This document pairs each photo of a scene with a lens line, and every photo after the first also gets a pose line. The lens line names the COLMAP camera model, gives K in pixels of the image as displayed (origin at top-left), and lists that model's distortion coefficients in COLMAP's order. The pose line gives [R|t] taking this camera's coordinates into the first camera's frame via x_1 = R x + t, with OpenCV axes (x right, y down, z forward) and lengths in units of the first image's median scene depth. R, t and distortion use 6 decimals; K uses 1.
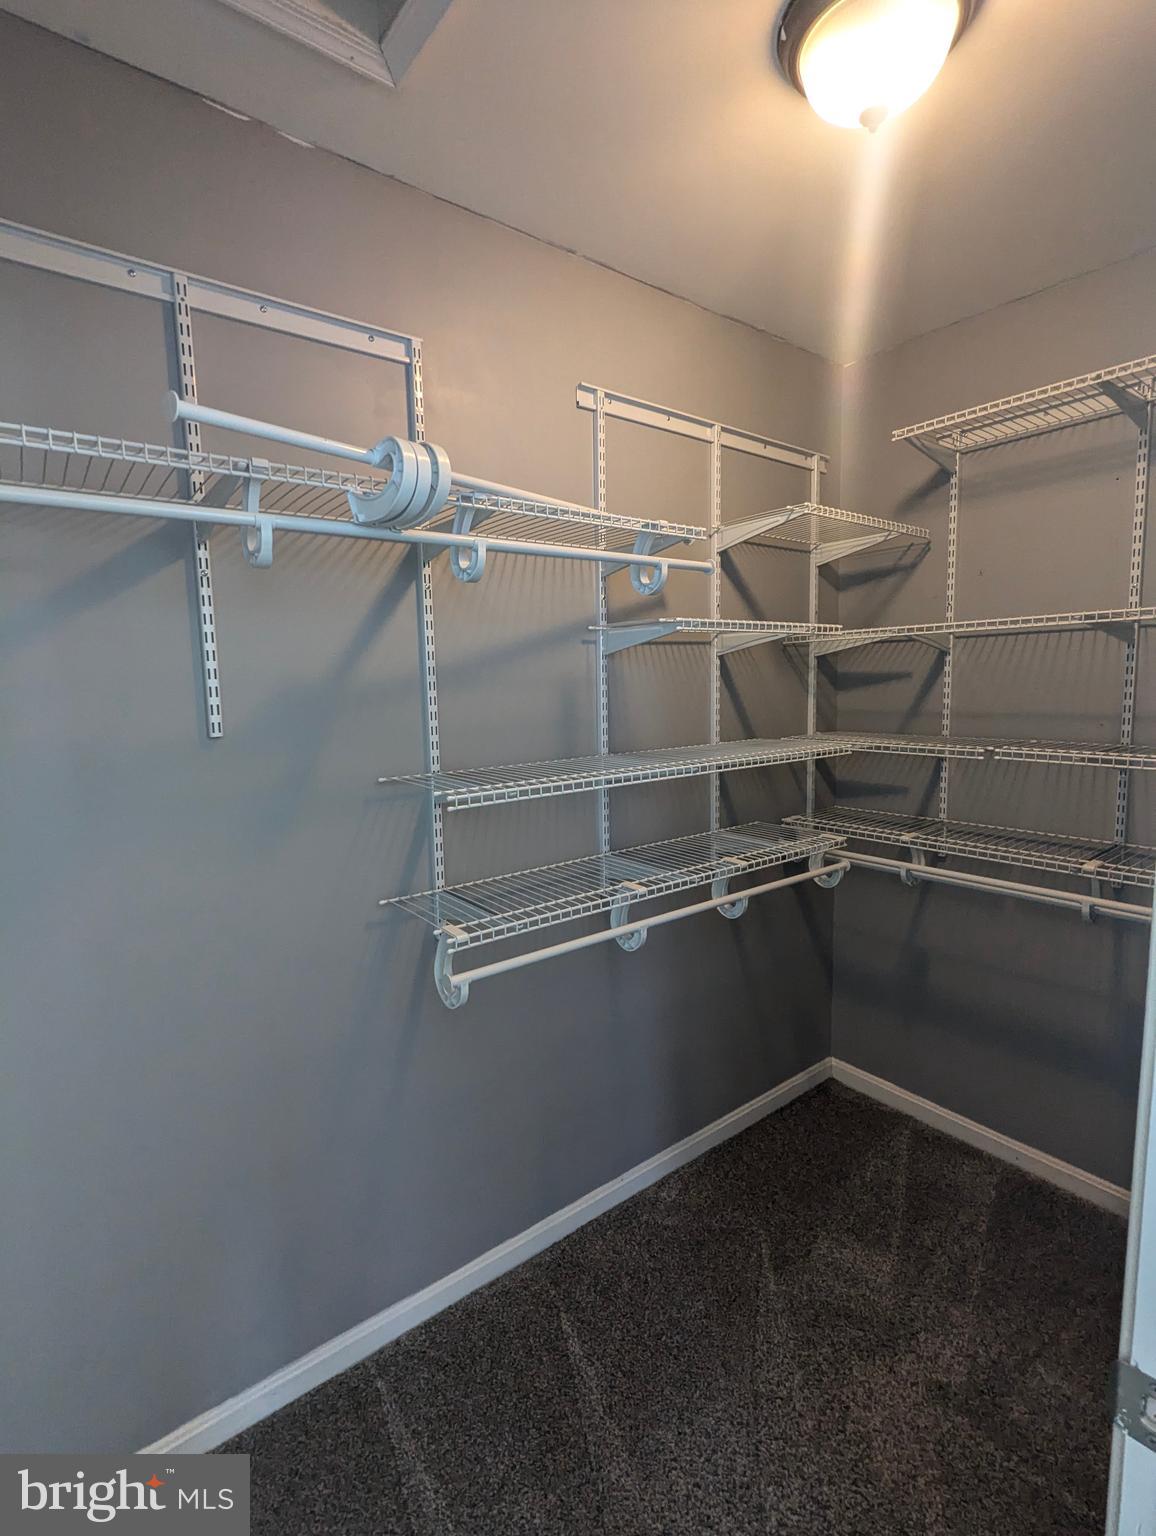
lens RADIAL K [[731.7, 0, 569.5], [0, 731.7, 765.4], [0, 0, 1]] dist [-0.001374, 0.000396]
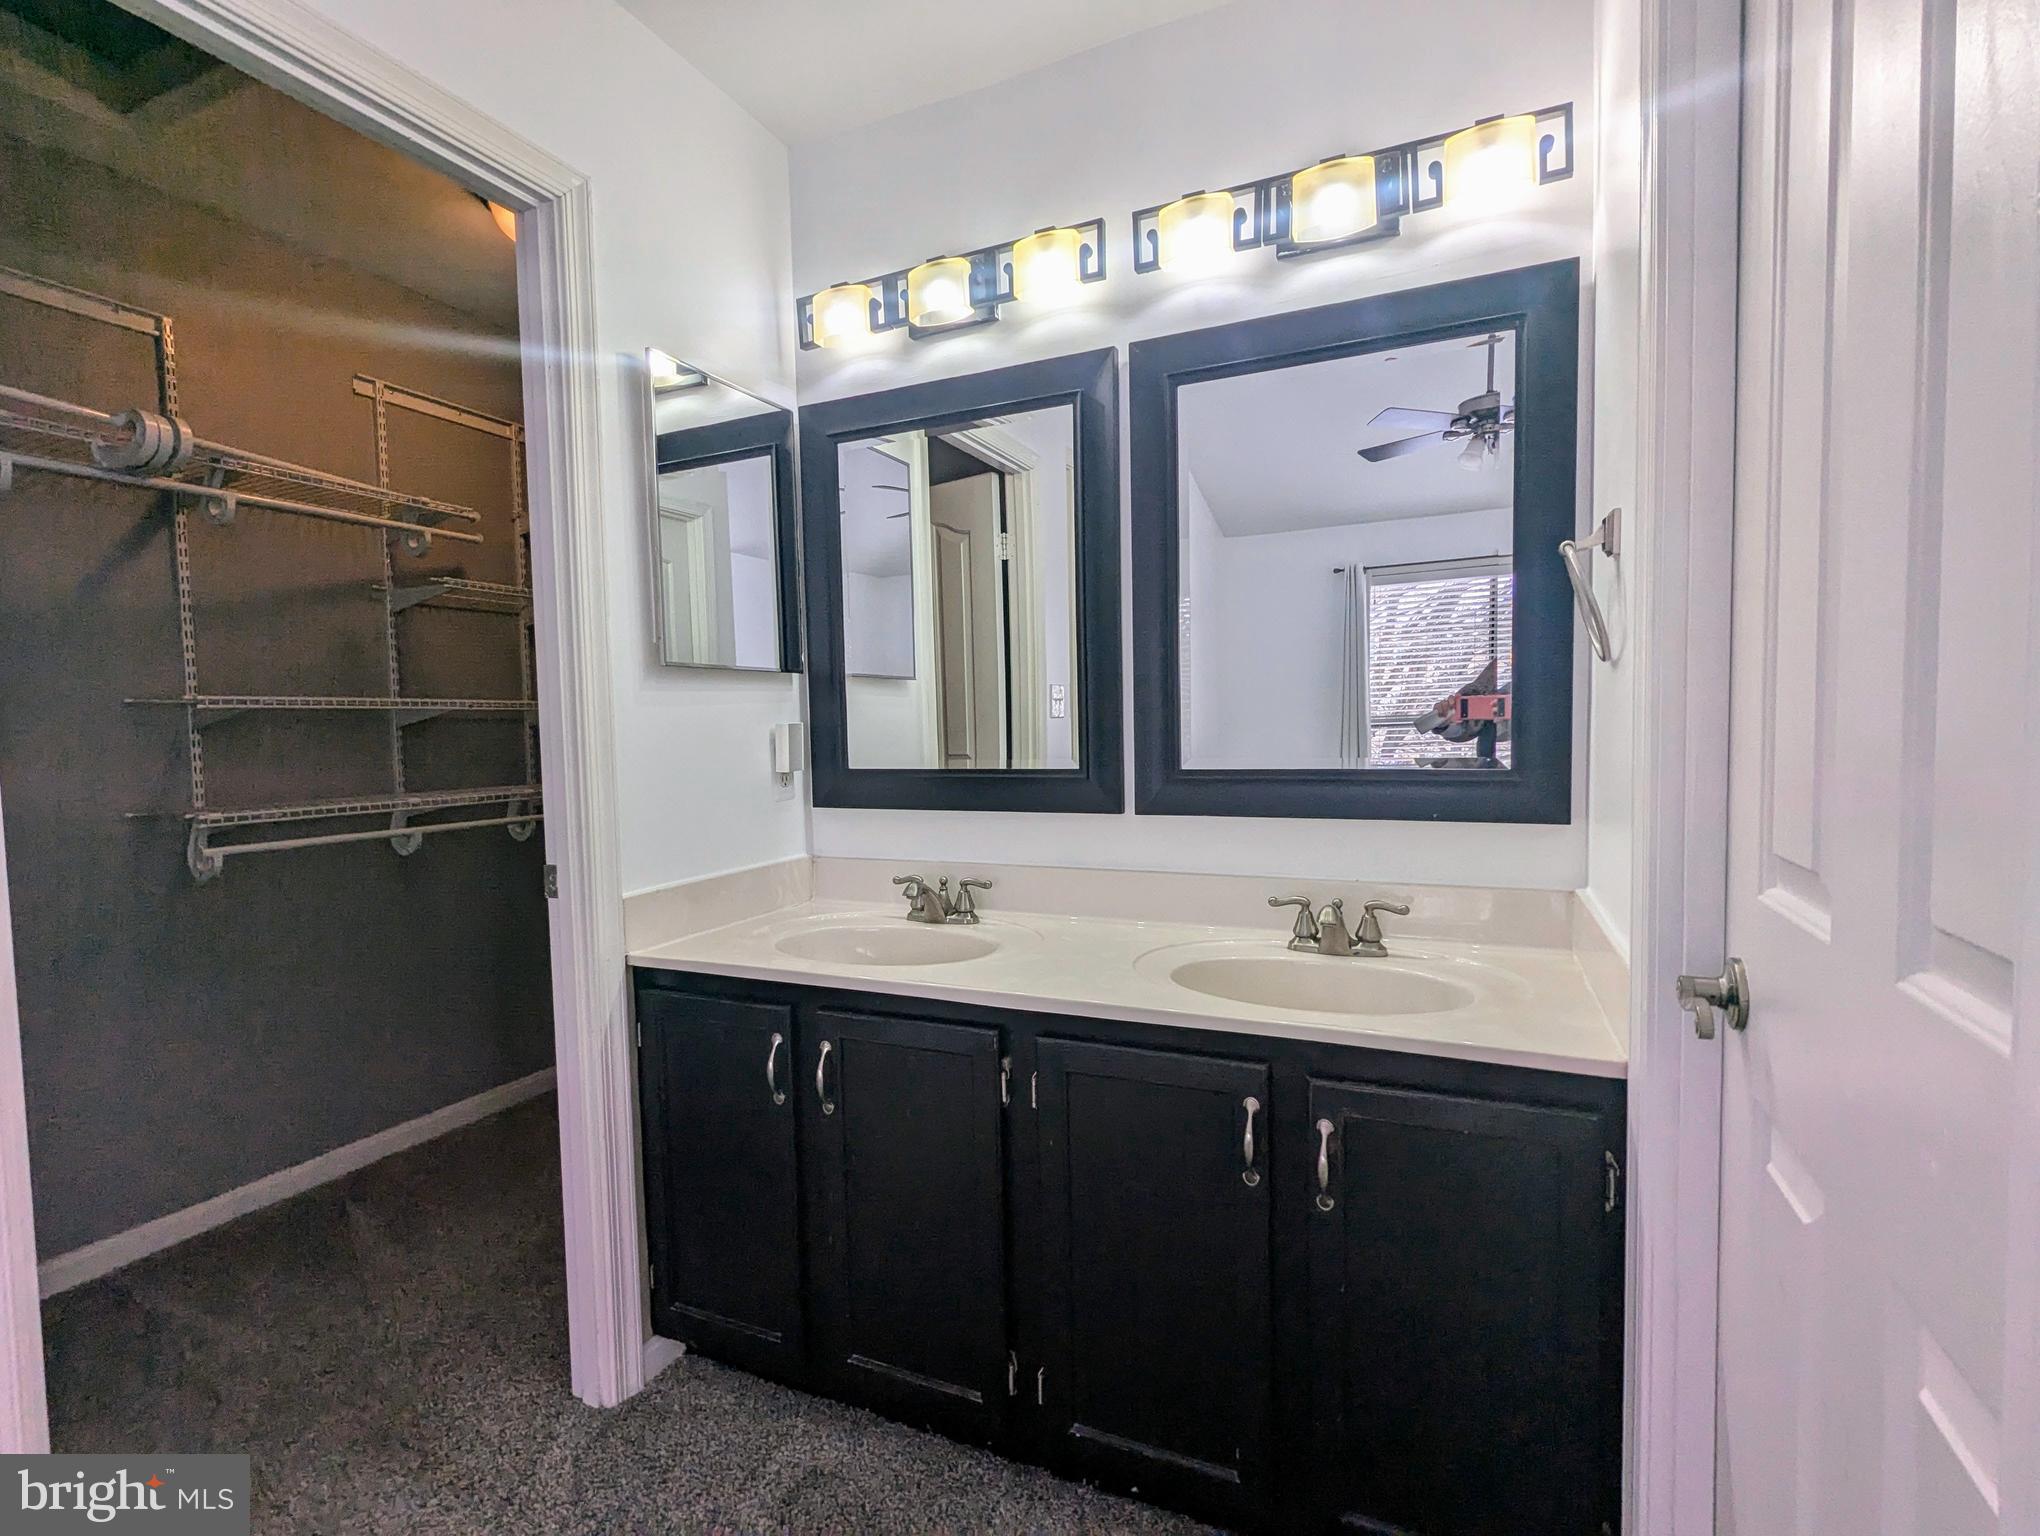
lens RADIAL K [[971.7, 0, 1025.3], [0, 971.7, 782.7], [0, 0, 1]] dist [-0.001374, 0.000396]
pose [[0.883051, -0.022010, 0.468760, 0.242717], [0.055227, 0.996832, -0.057231, 0.296945], [-0.466015, 0.076426, 0.881470, -0.887985]]
